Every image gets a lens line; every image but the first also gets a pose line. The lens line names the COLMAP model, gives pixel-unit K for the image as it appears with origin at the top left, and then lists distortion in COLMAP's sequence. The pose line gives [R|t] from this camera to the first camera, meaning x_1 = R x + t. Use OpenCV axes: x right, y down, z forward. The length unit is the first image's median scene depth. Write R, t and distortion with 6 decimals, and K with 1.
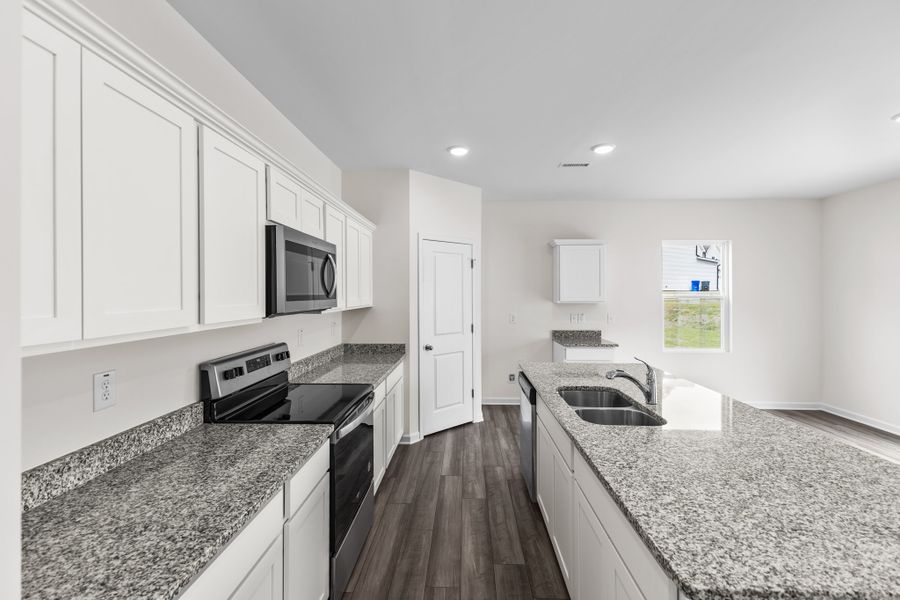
lens RADIAL K [[383.1, 0, 448.6], [0, 383.1, 295.1], [0, 0, 1]] dist [-0.002003, -0.002800]
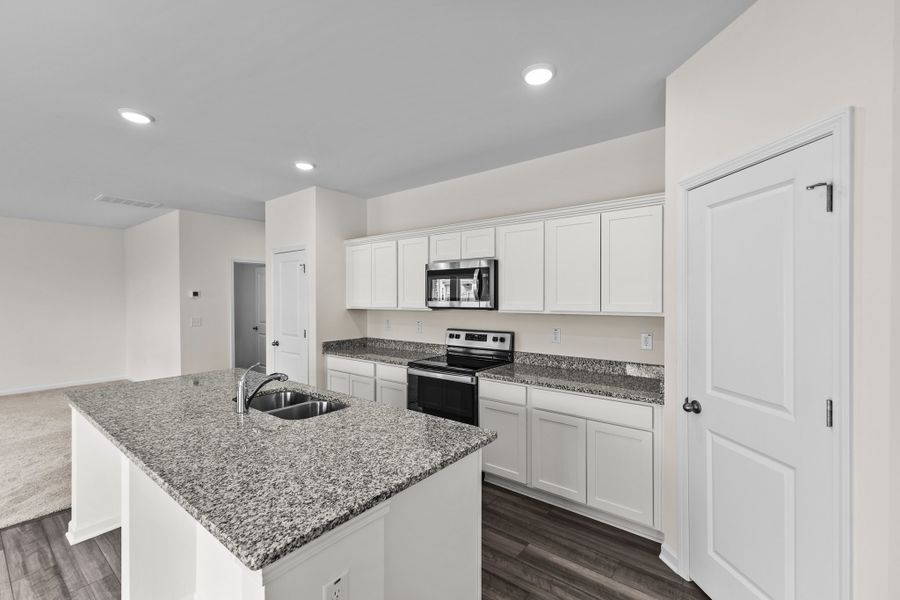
lens RADIAL K [[383.1, 0, 447.7], [0, 383.1, 299.0], [0, 0, 1]] dist [-0.002003, -0.002800]
pose [[-0.562125, 0.003432, -0.827045, 1.042078], [-0.004907, 0.999960, 0.007485, -0.003716], [0.827038, 0.008266, -0.562085, 1.978545]]
